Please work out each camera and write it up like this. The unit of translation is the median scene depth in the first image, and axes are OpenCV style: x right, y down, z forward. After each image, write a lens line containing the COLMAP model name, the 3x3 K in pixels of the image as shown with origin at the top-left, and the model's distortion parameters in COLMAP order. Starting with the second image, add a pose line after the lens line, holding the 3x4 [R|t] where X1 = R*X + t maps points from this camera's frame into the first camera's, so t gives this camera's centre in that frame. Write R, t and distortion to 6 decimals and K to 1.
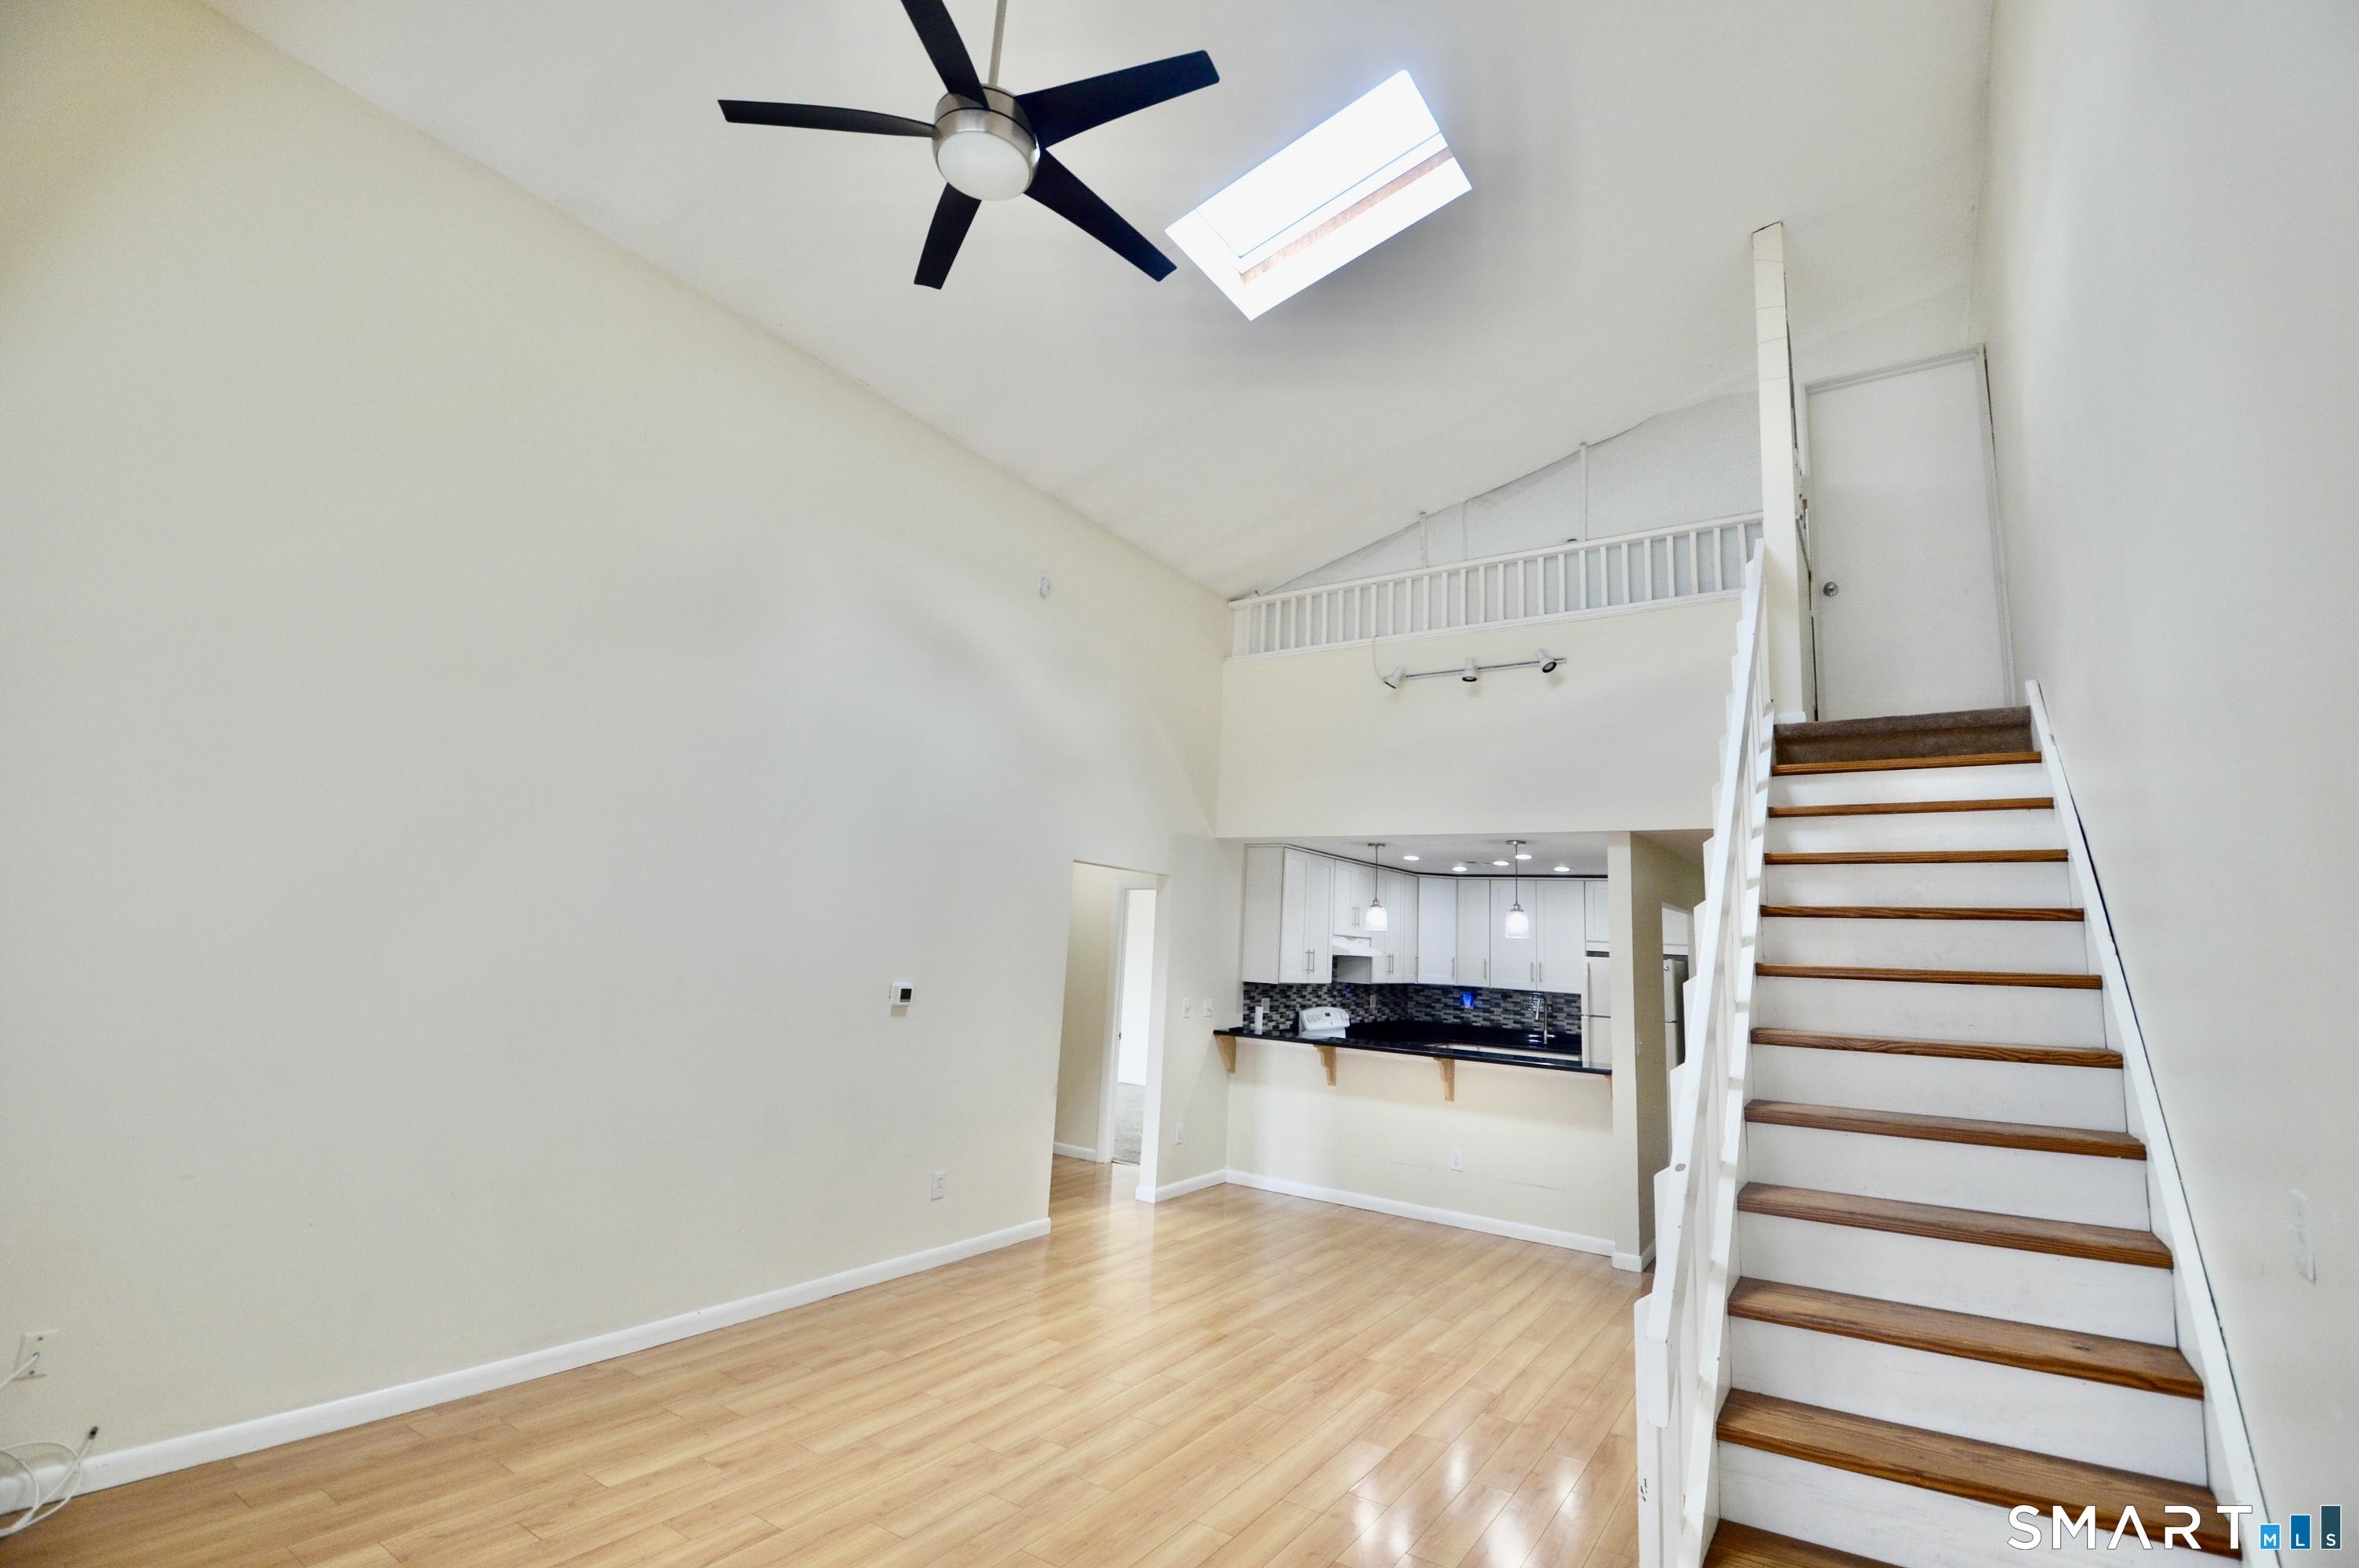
lens RADIAL K [[1053.1, 0, 1188.0], [0, 1053.1, 775.5], [0, 0, 1]] dist [0.017842, -0.027162]
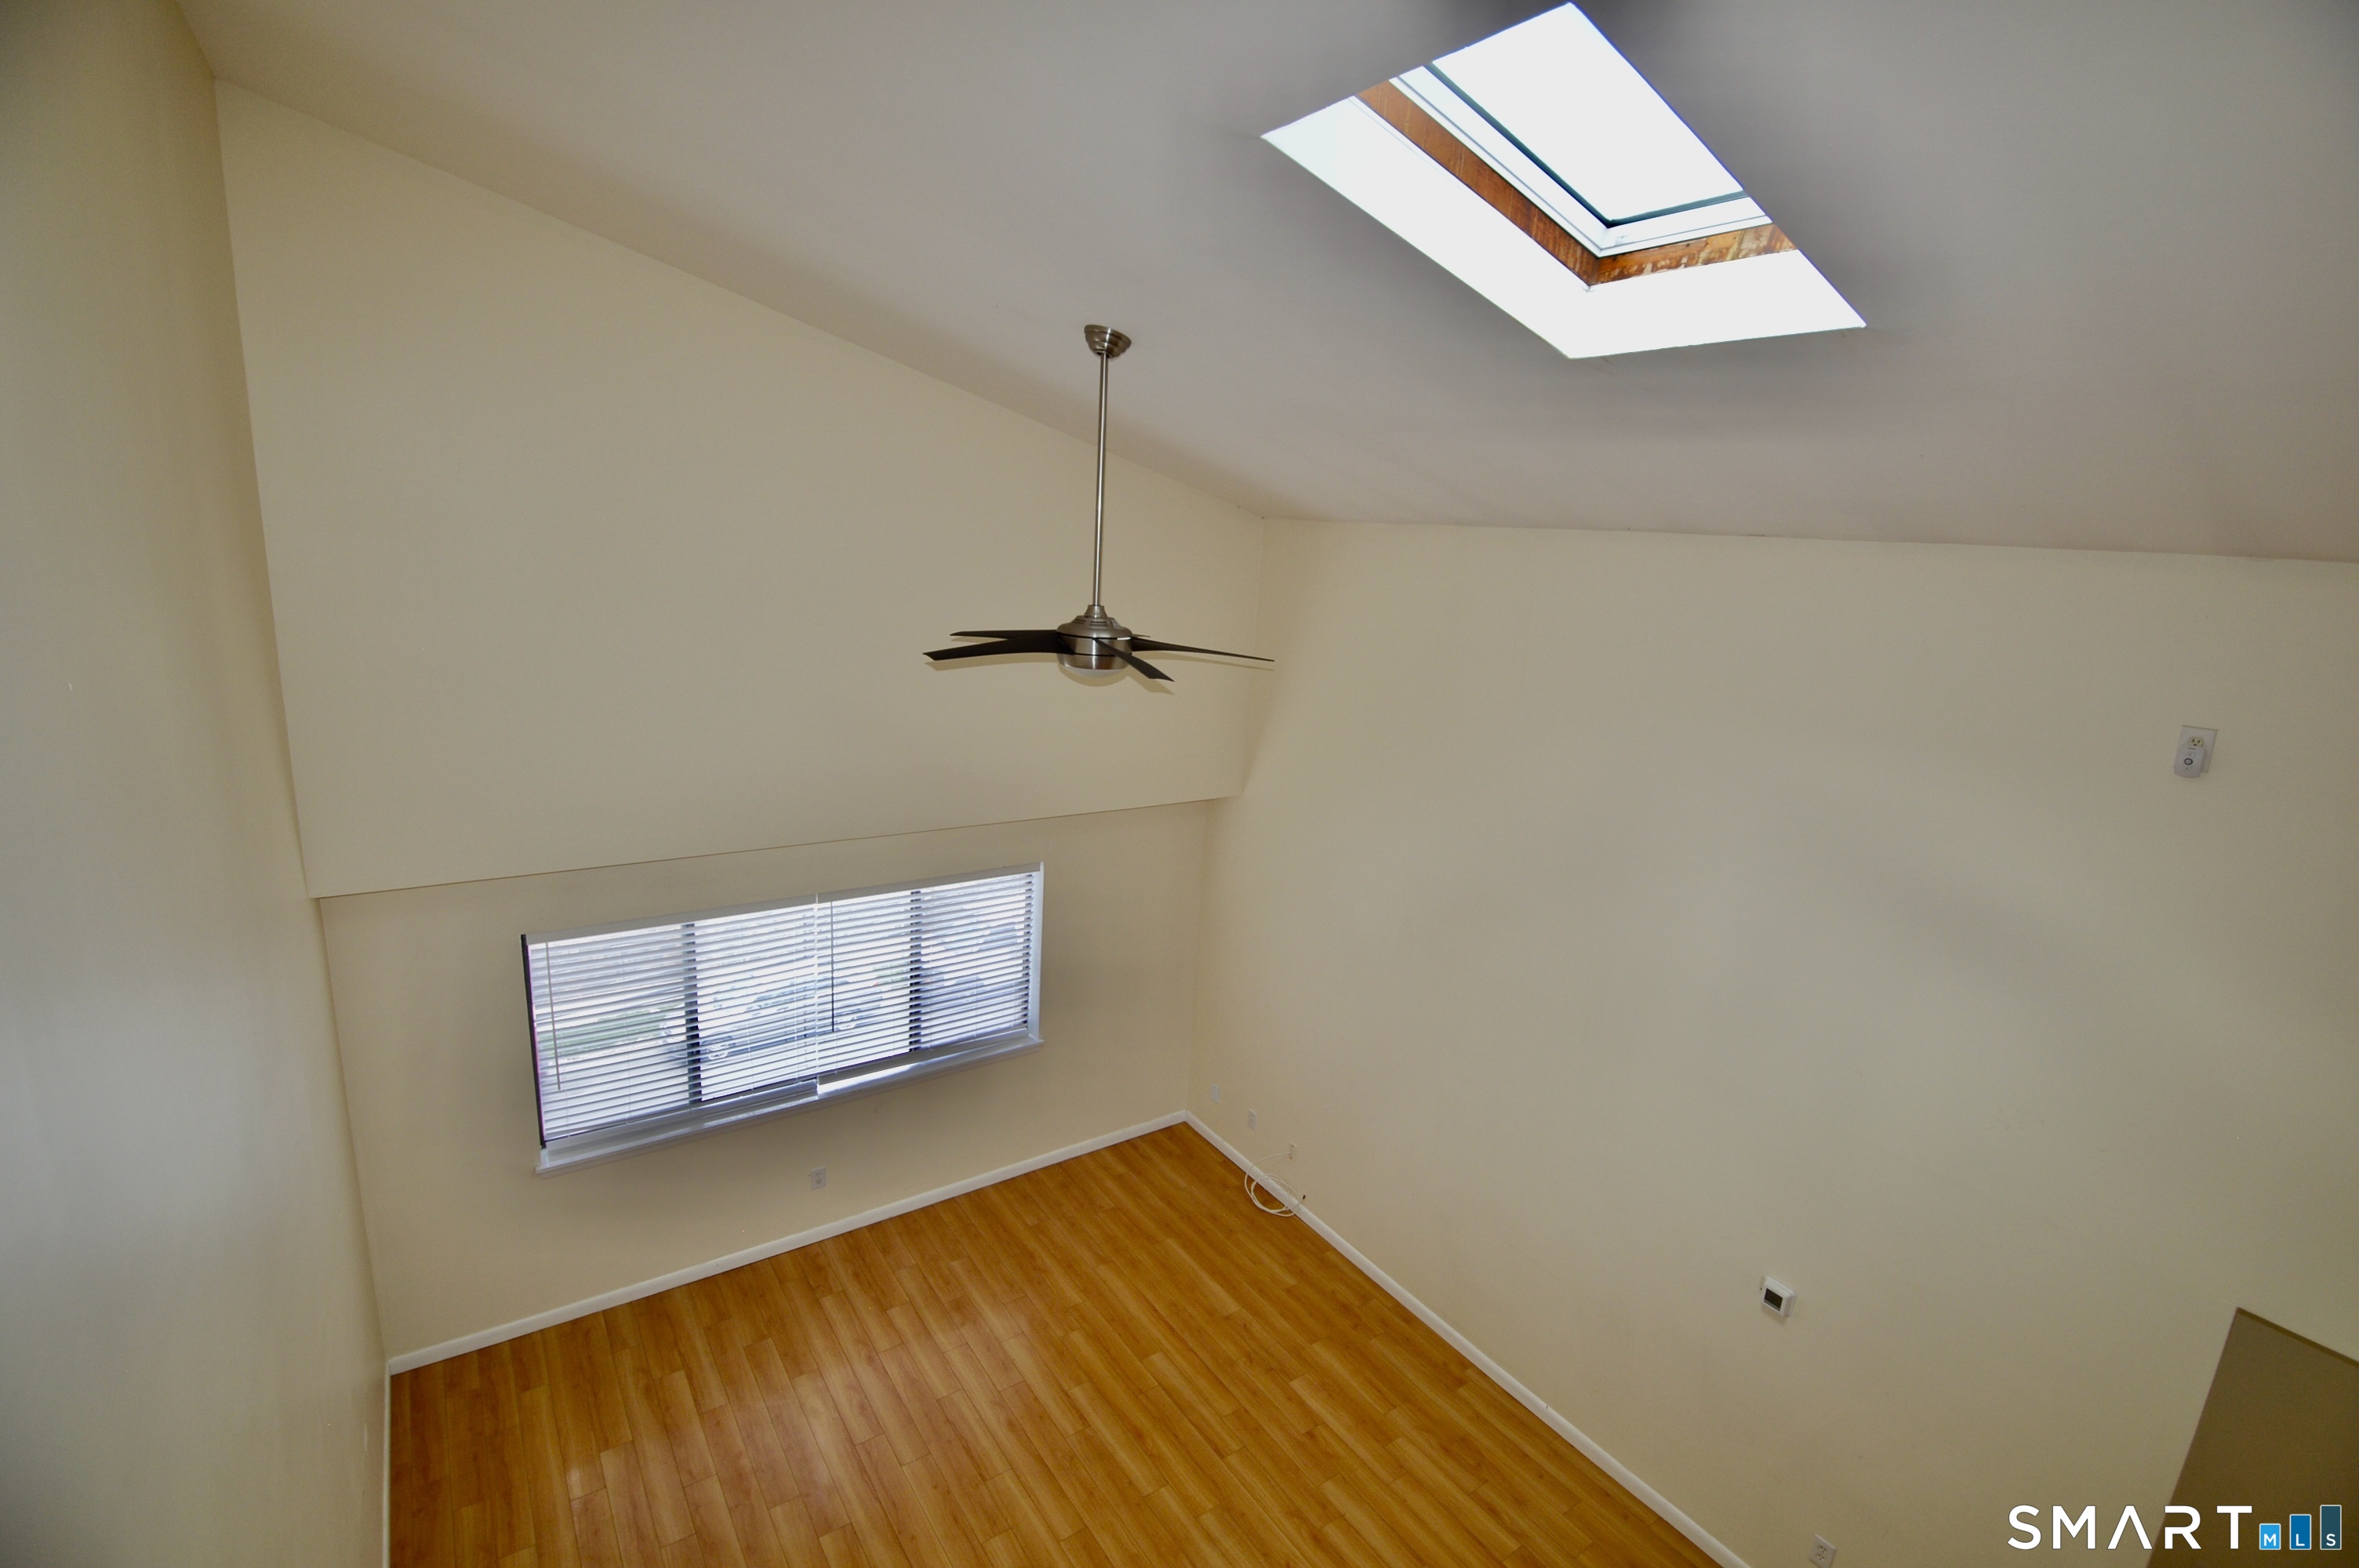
lens RADIAL K [[1057.5, 0, 1191.6], [0, 1057.5, 776.3], [0, 0, 1]] dist [0.005199, -0.017986]
pose [[-0.355967, 0.137160, -0.924378, 0.468957], [0.076144, 0.990138, 0.117595, -0.255810], [0.931391, -0.028526, -0.362901, 0.713796]]
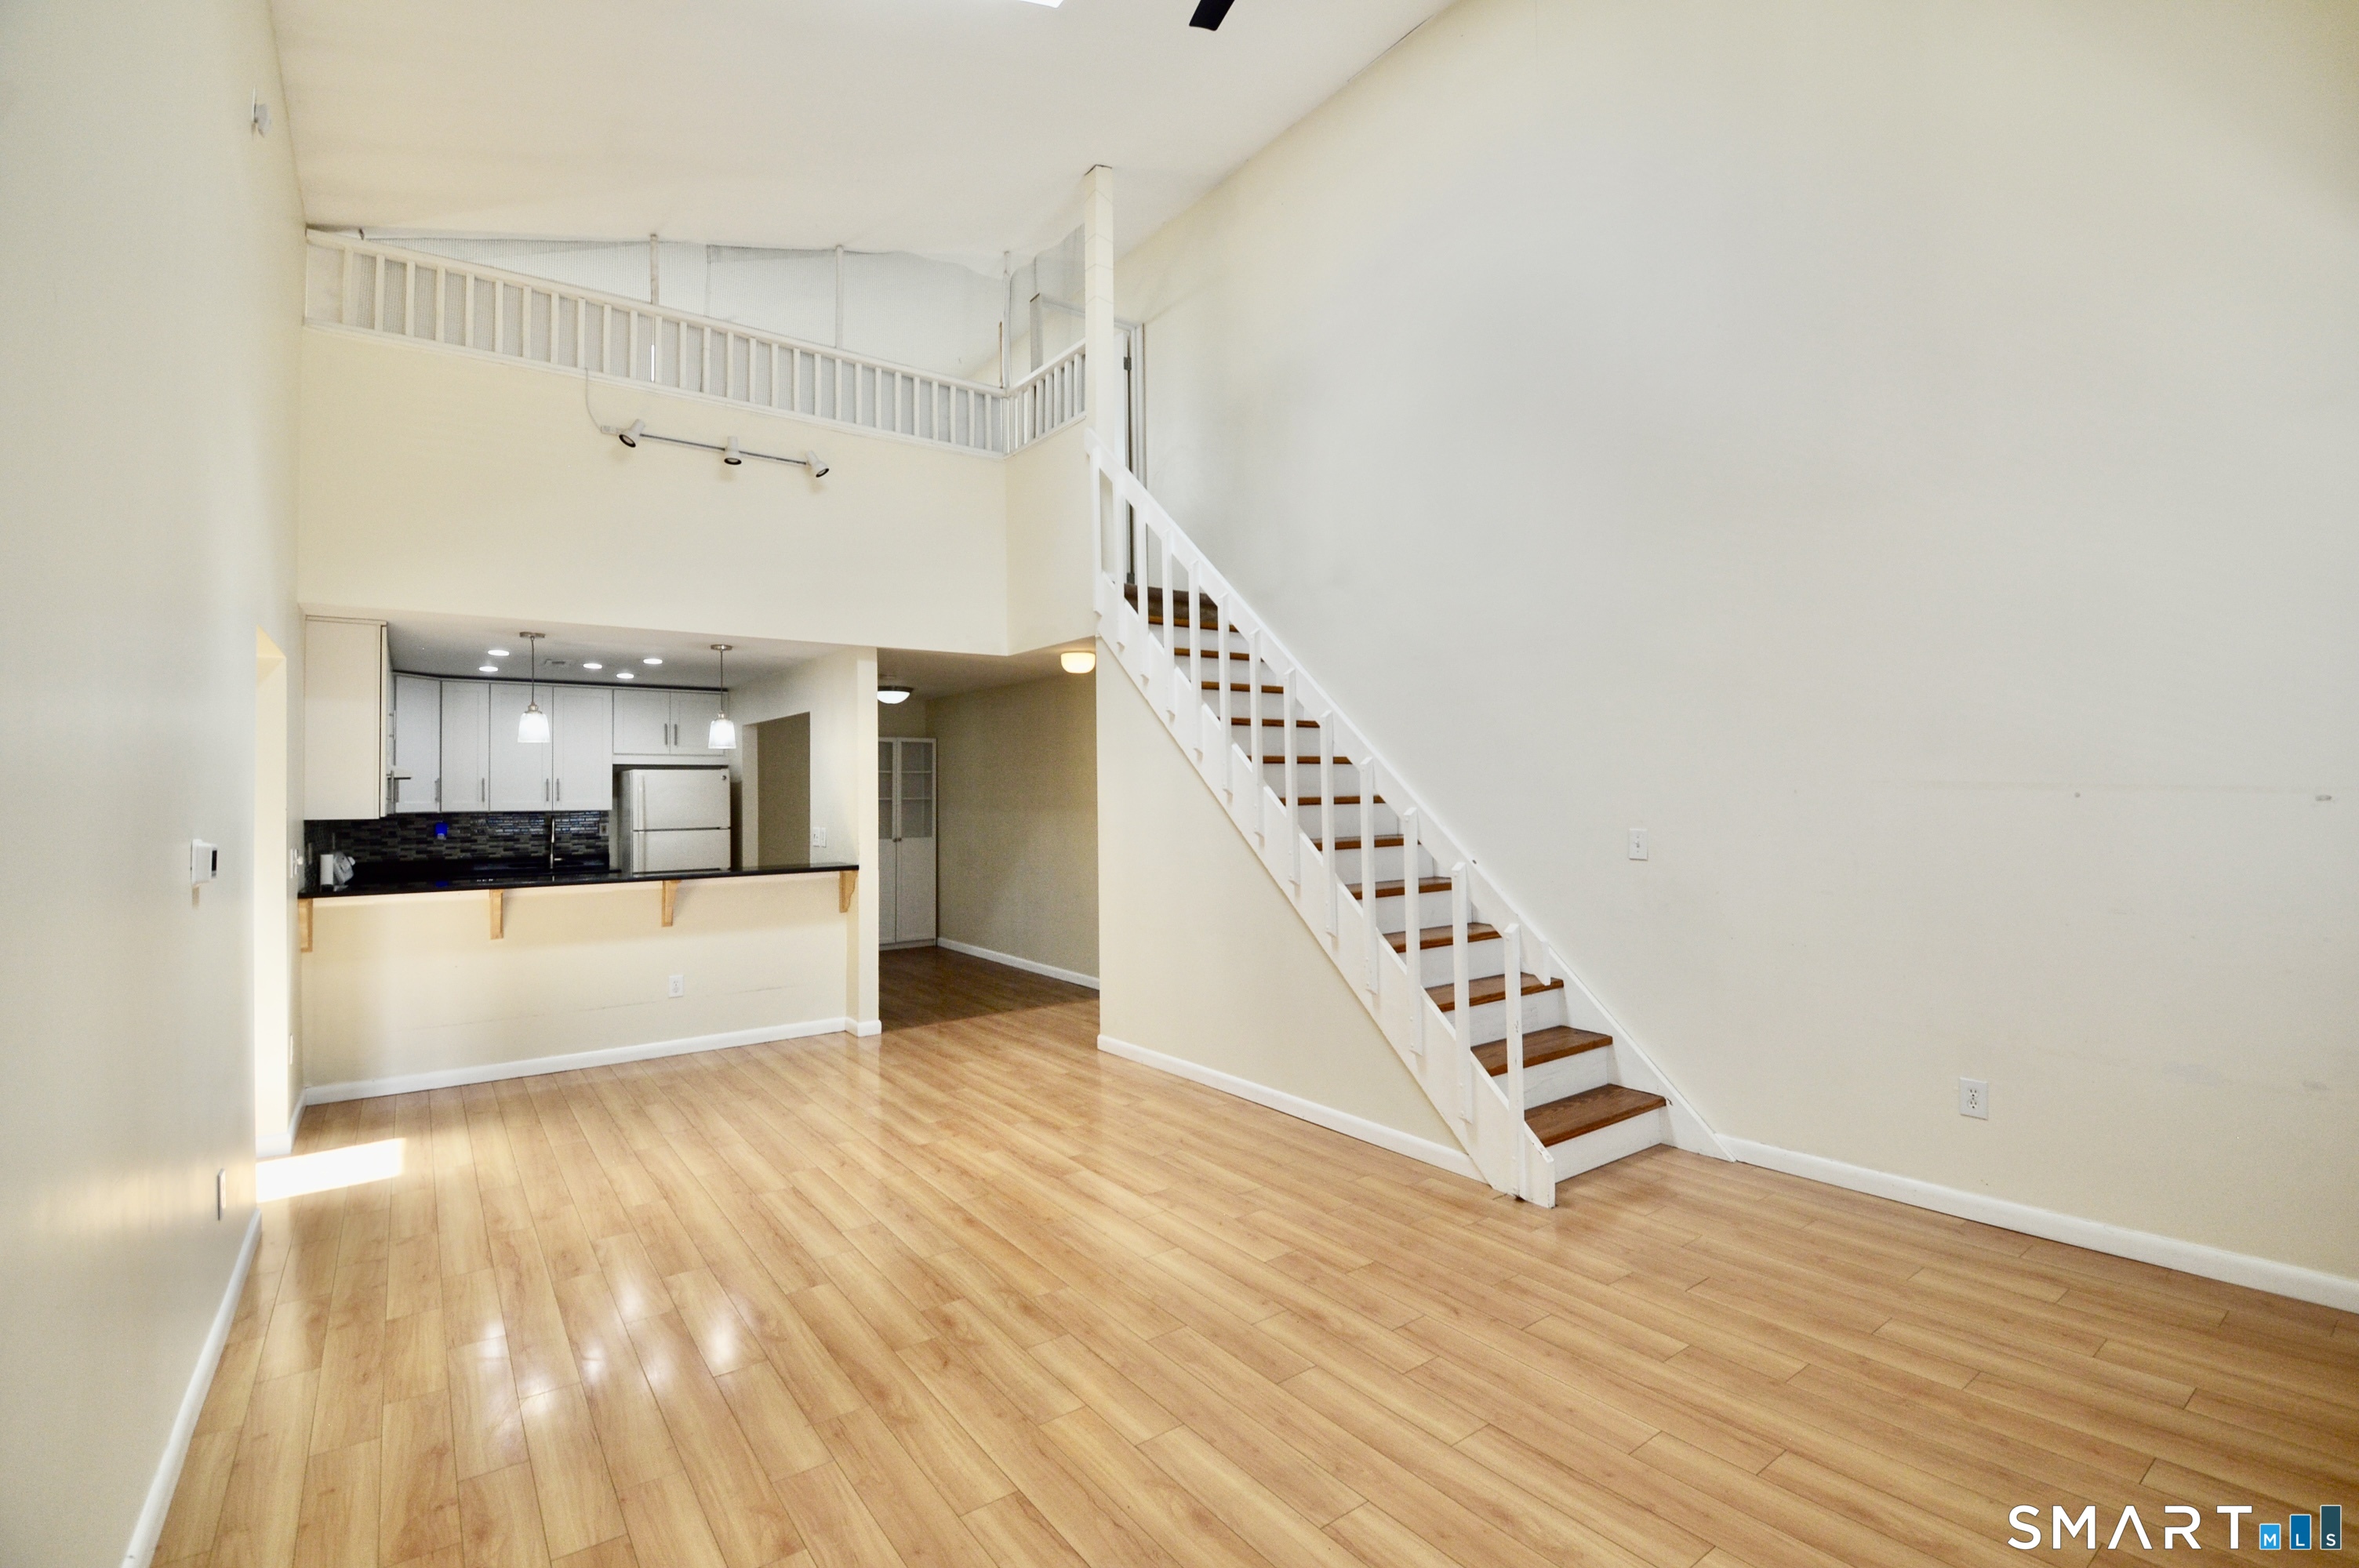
lens RADIAL K [[1050.5, 0, 1191.4], [0, 1050.5, 779.5], [0, 0, 1]] dist [0.022367, -0.033391]
pose [[0.340078, -0.040171, 0.939539, -0.468972], [-0.123945, 0.988457, 0.087126, 0.050746], [-0.932194, -0.146081, 0.331173, 0.311303]]
